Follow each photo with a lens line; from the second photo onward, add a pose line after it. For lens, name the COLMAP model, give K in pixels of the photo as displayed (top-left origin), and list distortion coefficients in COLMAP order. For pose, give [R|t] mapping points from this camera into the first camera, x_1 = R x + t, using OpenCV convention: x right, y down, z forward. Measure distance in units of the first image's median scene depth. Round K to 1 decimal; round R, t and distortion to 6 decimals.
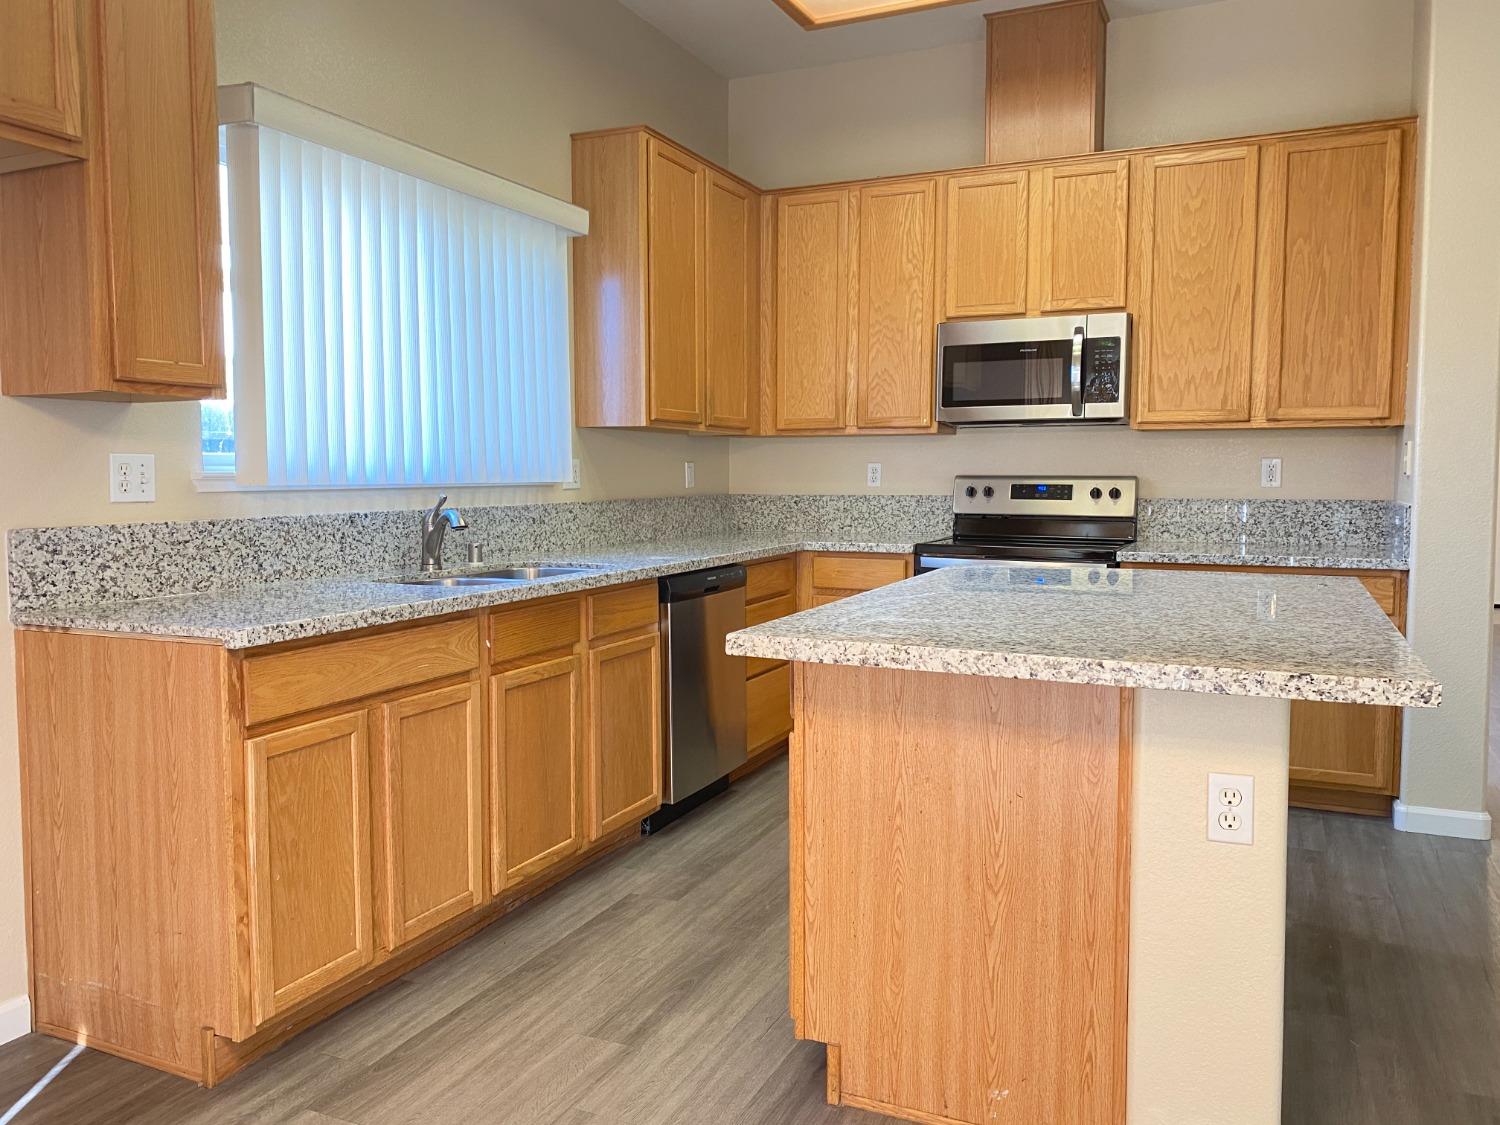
lens RADIAL K [[1148.5, 0, 750.0], [0, 1148.5, 562.5], [0, 0, 1]] dist [0.015492, 0.001960]
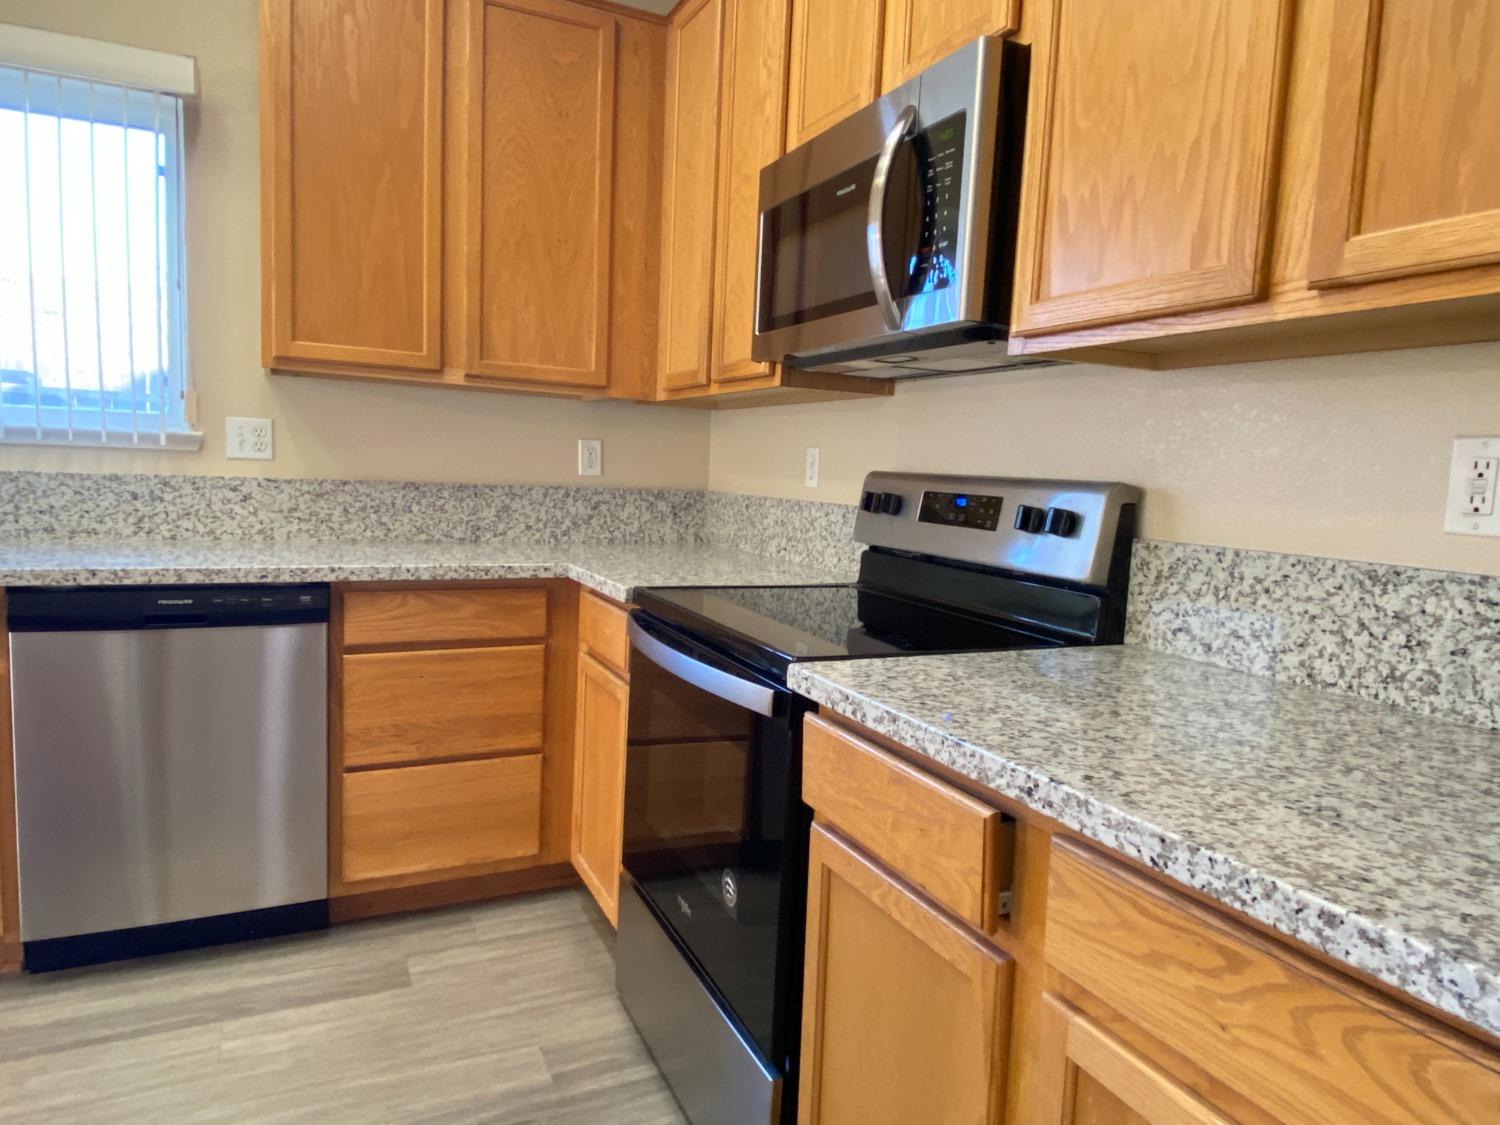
lens RADIAL K [[939.2, 0, 780.9], [0, 939.2, 566.4], [0, 0, 1]] dist [0.001157, -0.022076]
pose [[0.781128, 0.100192, -0.616279, 0.489362], [-0.096254, 0.994565, 0.039691, -0.052234], [0.616907, 0.028315, 0.786527, 0.735680]]
